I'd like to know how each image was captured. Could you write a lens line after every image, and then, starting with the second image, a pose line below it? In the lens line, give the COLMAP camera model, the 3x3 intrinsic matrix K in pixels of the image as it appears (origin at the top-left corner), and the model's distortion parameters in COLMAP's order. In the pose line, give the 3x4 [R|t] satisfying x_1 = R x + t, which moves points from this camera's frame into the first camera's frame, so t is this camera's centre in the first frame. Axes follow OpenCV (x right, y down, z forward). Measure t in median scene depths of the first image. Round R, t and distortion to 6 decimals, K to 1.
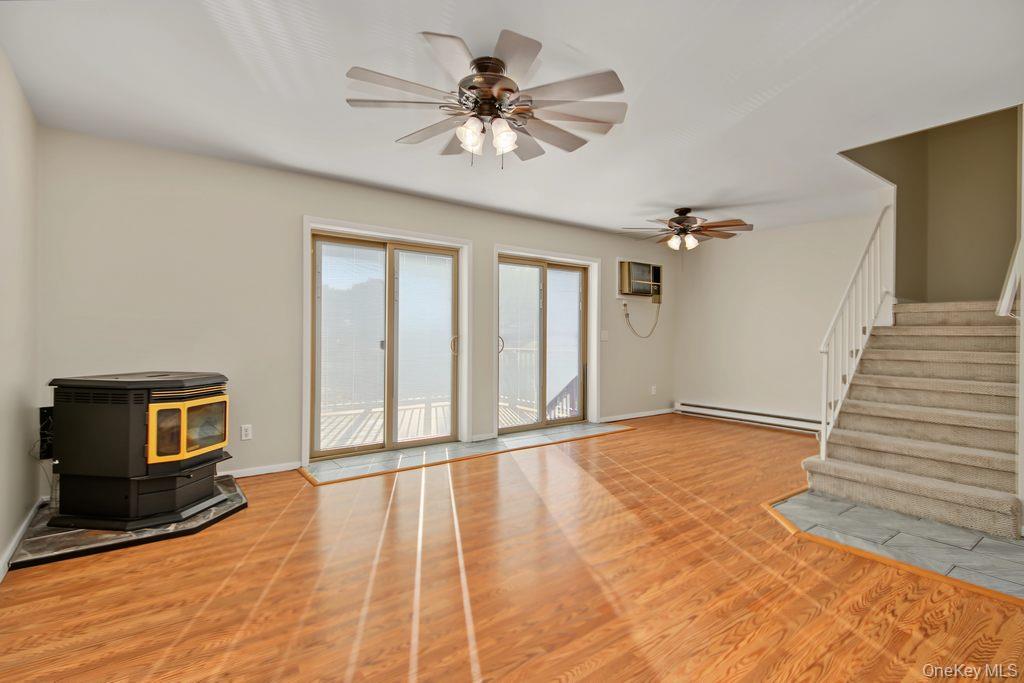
lens RADIAL K [[489.0, 0, 531.7], [0, 489.0, 335.3], [0, 0, 1]] dist [0.001539, -0.002534]
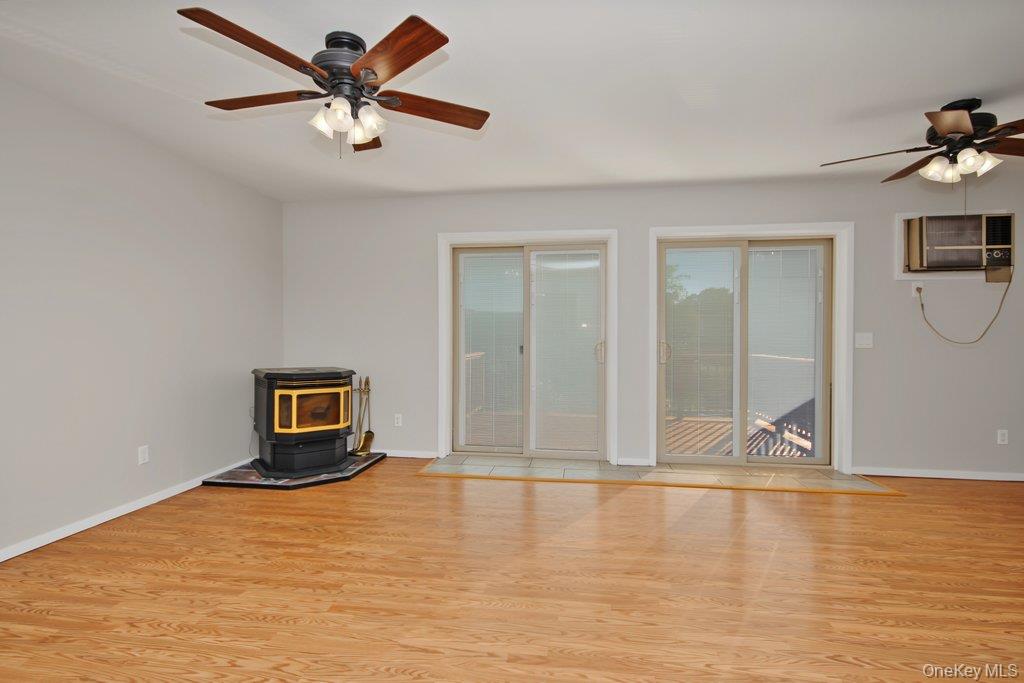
lens RADIAL K [[489.0, 0, 515.1], [0, 489.0, 339.8], [0, 0, 1]] dist [0.001539, -0.002534]
pose [[0.688681, -0.001432, -0.725063, 0.589195], [0.001647, 0.999999, -0.000411, -0.000426], [0.725063, -0.000911, 0.688682, 0.449307]]
